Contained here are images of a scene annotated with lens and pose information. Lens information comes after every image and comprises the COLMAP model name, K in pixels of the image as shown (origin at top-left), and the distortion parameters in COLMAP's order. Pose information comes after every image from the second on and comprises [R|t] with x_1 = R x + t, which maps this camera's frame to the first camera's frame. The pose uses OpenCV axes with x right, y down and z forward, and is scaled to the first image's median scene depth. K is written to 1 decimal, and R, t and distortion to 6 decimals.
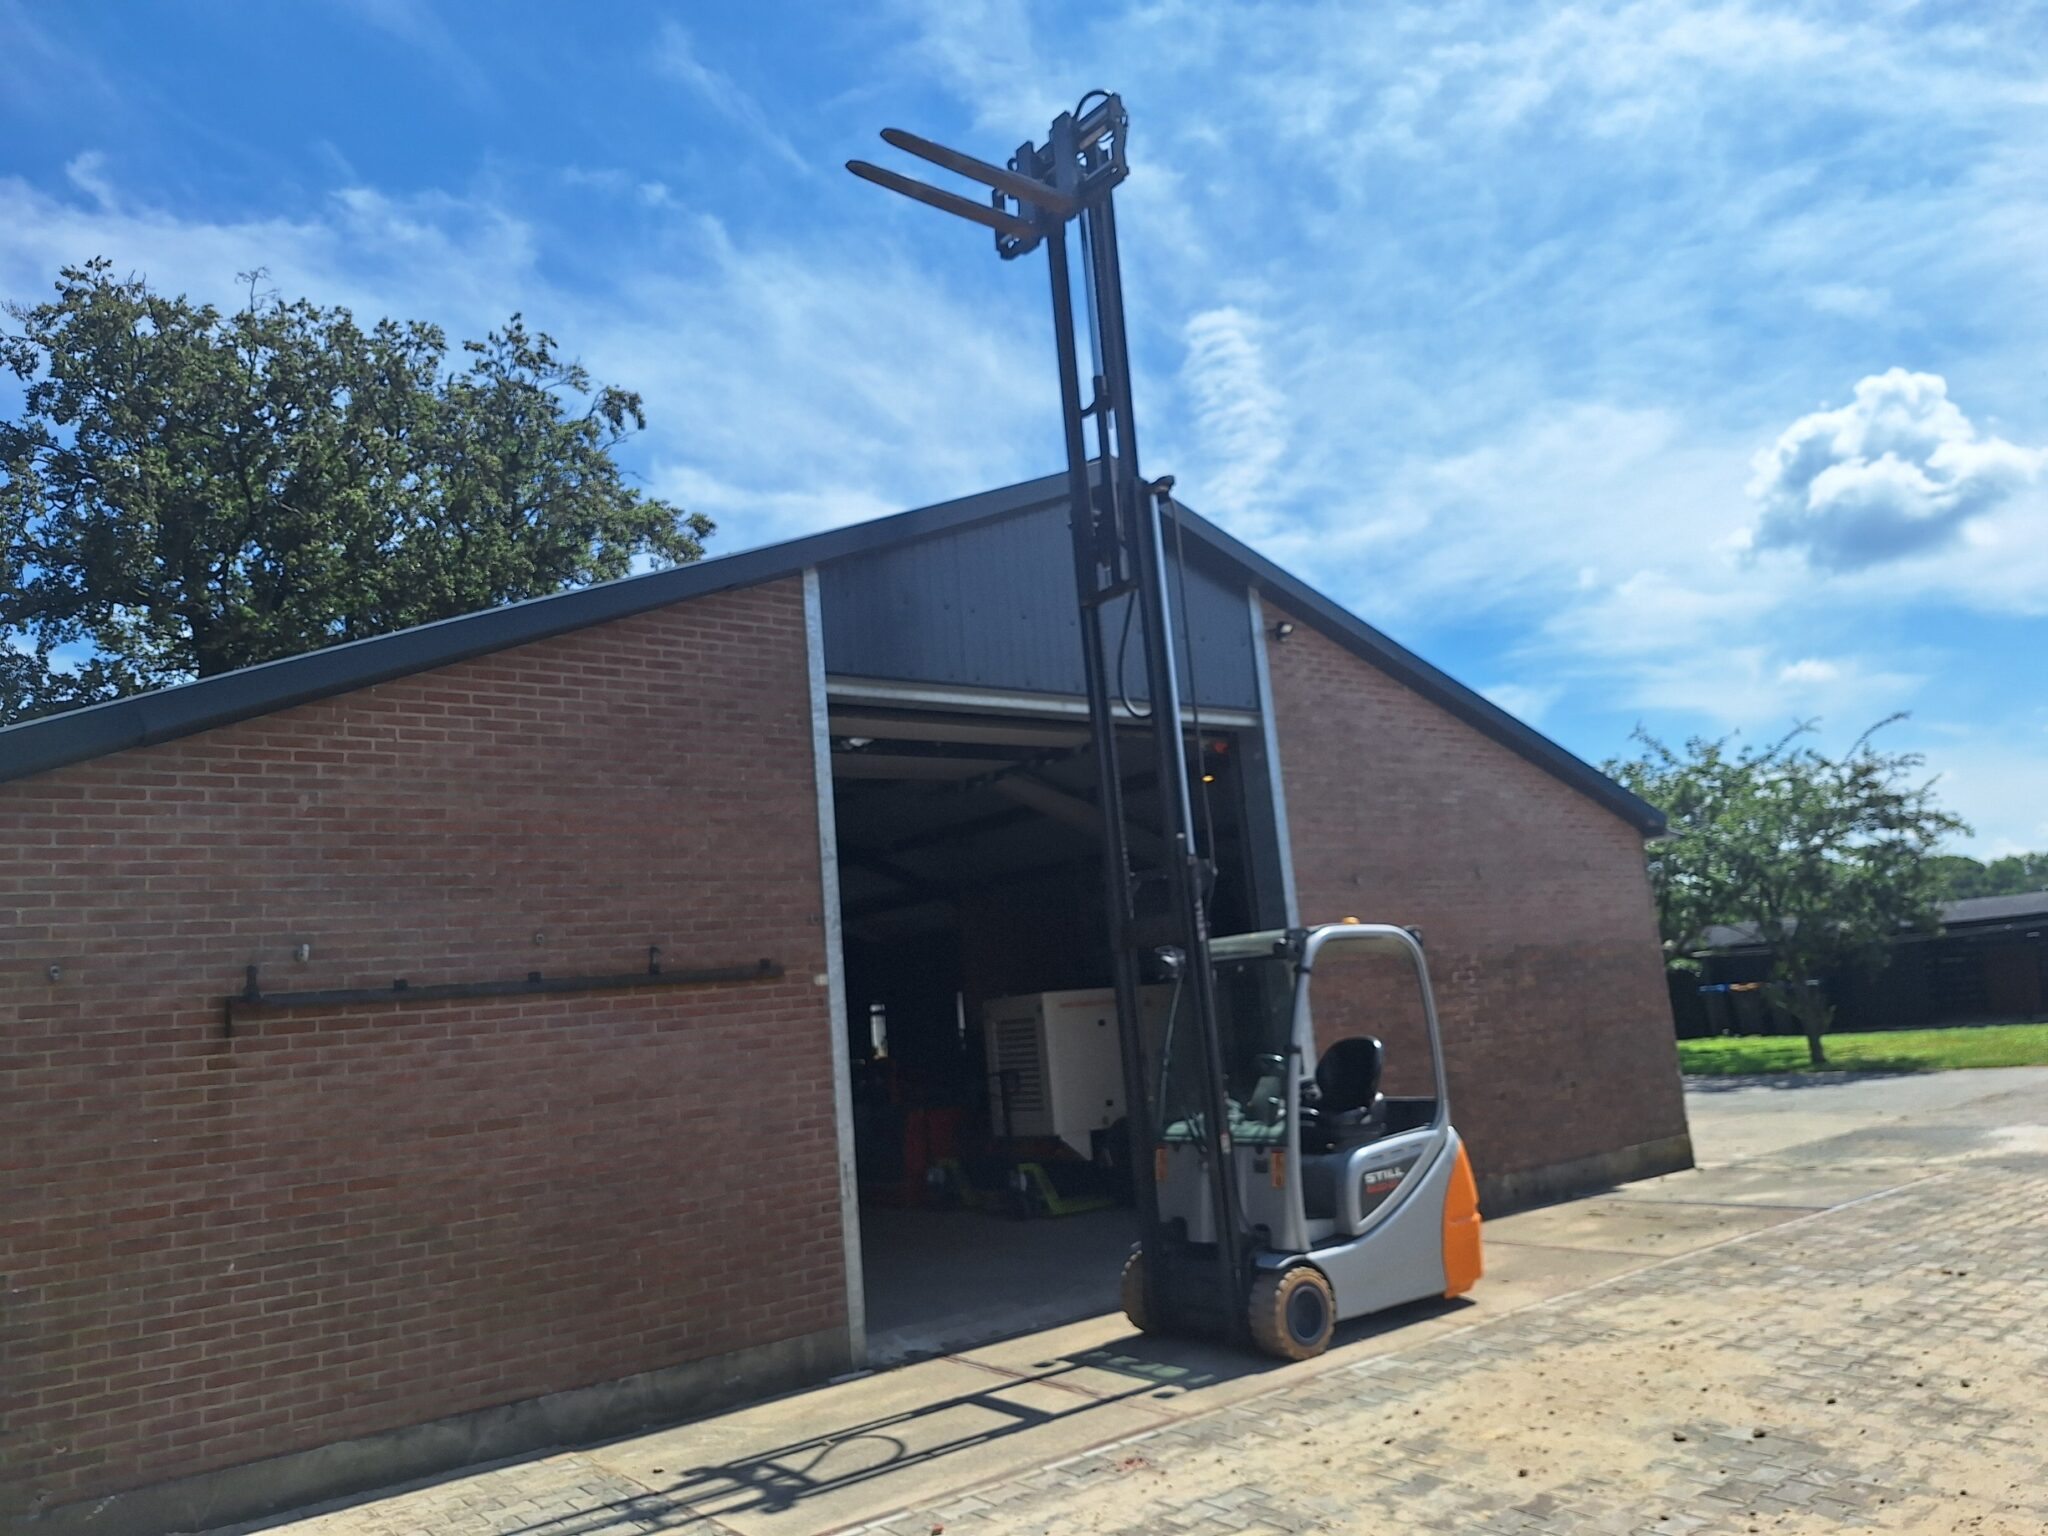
lens RADIAL K [[1370.1, 0, 993.6], [0, 1370.1, 768.8], [0, 0, 1]] dist [0.097978, -0.133241]
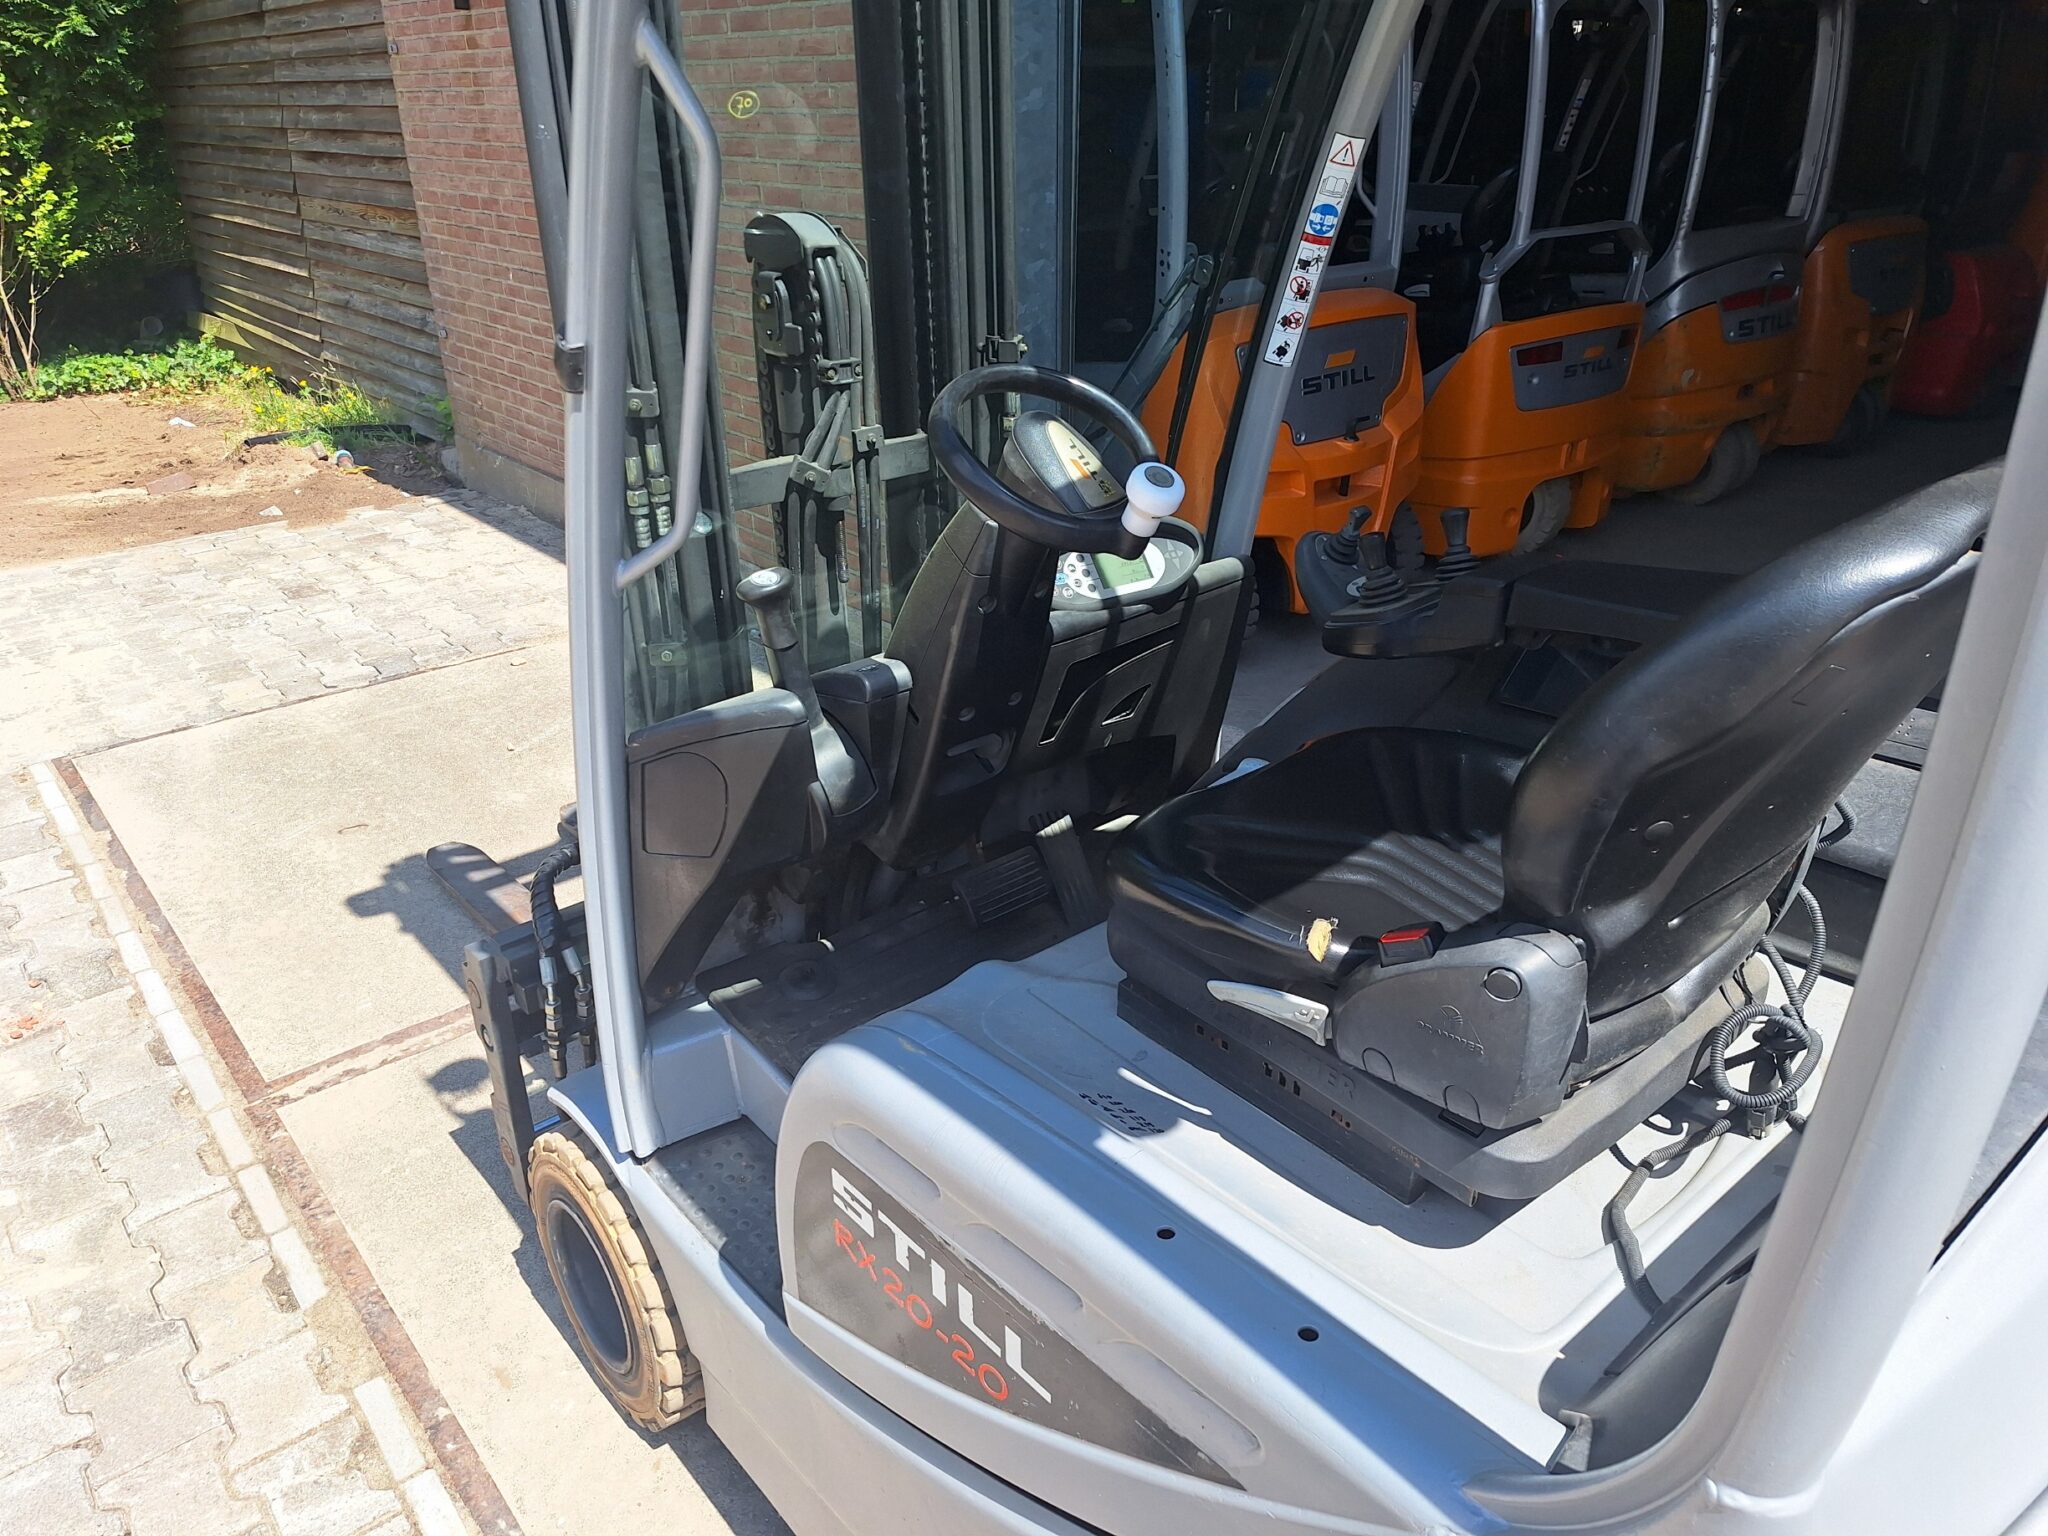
lens RADIAL K [[1425.2, 0, 1024.0], [0, 1425.2, 768.0], [0, 0, 1]] dist [0.024580, -0.021067]
pose [[0.088693, 0.500390, -0.861246, 0.392116], [0.178480, 0.842675, 0.507980, 0.163732], [0.979938, -0.198769, -0.014571, 1.021083]]
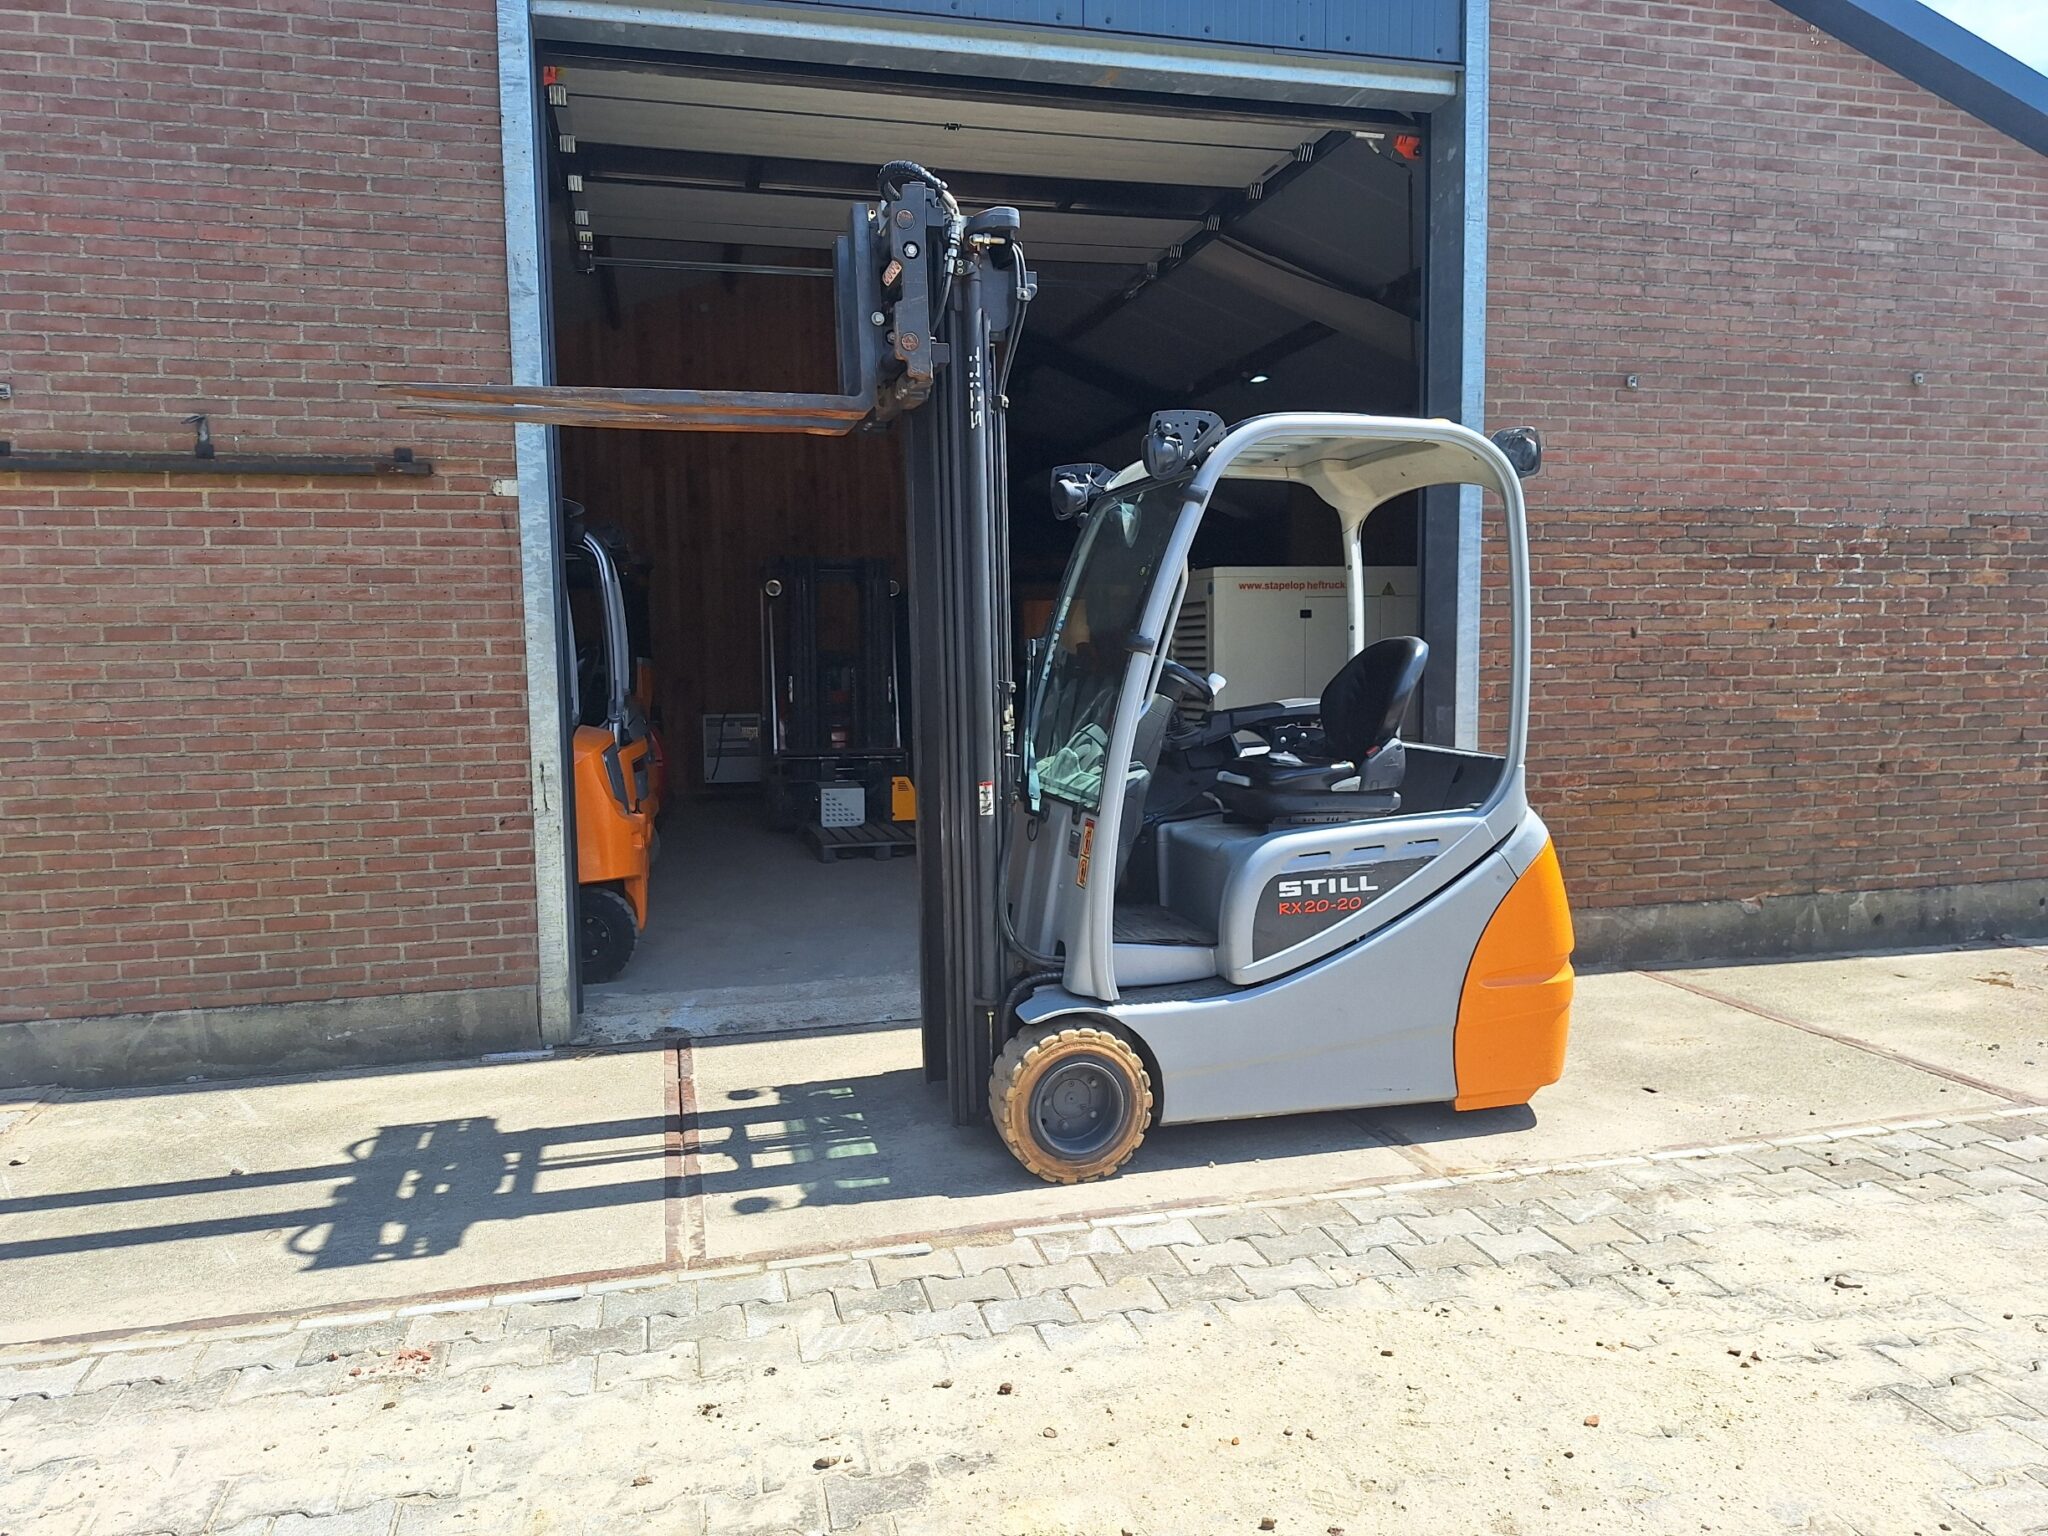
lens RADIAL K [[1404.0, 0, 1022.4], [0, 1404.0, 717.4], [0, 0, 1]] dist [0.065652, -0.063284]
pose [[0.928949, 0.092914, -0.358358, 0.359234], [0.000361, 0.967765, 0.251855, 0.093849], [0.370207, -0.234090, 0.898971, 0.484745]]
